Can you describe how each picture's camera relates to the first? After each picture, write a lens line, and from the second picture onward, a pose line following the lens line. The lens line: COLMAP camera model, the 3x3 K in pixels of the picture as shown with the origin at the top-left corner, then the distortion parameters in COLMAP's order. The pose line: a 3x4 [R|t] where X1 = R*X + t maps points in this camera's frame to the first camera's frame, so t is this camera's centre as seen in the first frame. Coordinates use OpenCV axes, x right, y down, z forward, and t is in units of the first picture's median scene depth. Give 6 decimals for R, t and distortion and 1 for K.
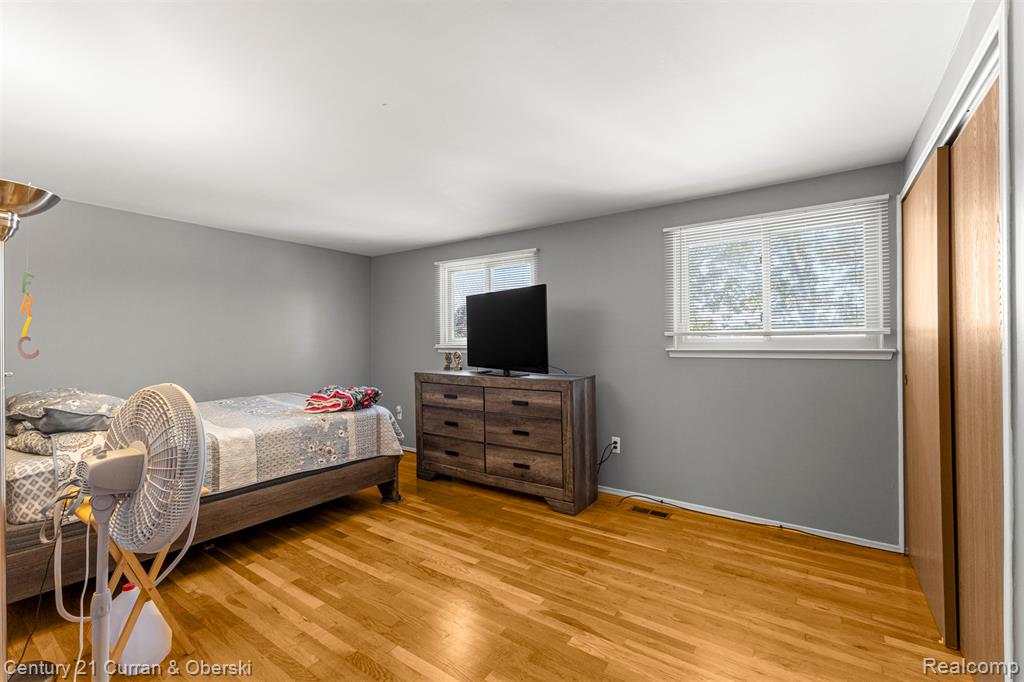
lens RADIAL K [[446.8, 0, 515.0], [0, 446.8, 339.7], [0, 0, 1]] dist [0.020035, -0.004479]
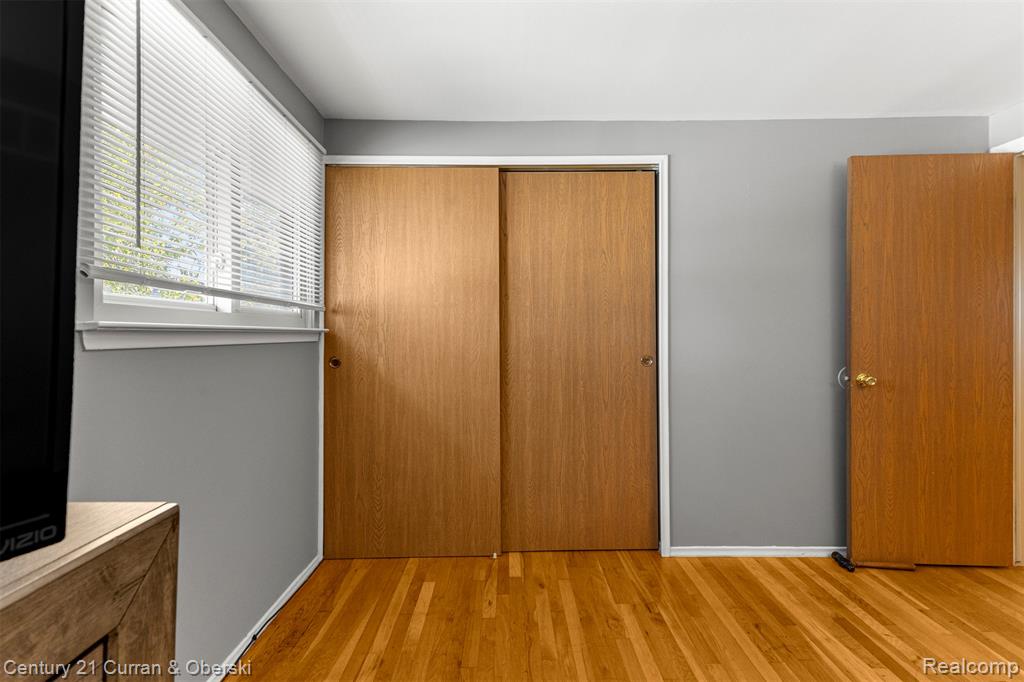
lens RADIAL K [[446.8, 0, 513.6], [0, 446.8, 338.6], [0, 0, 1]] dist [0.020035, -0.004479]
pose [[-0.590140, 0.005398, 0.807283, -0.084817], [-0.000378, 0.999976, -0.006963, 0.053389], [-0.807301, -0.004415, -0.590124, 1.377491]]
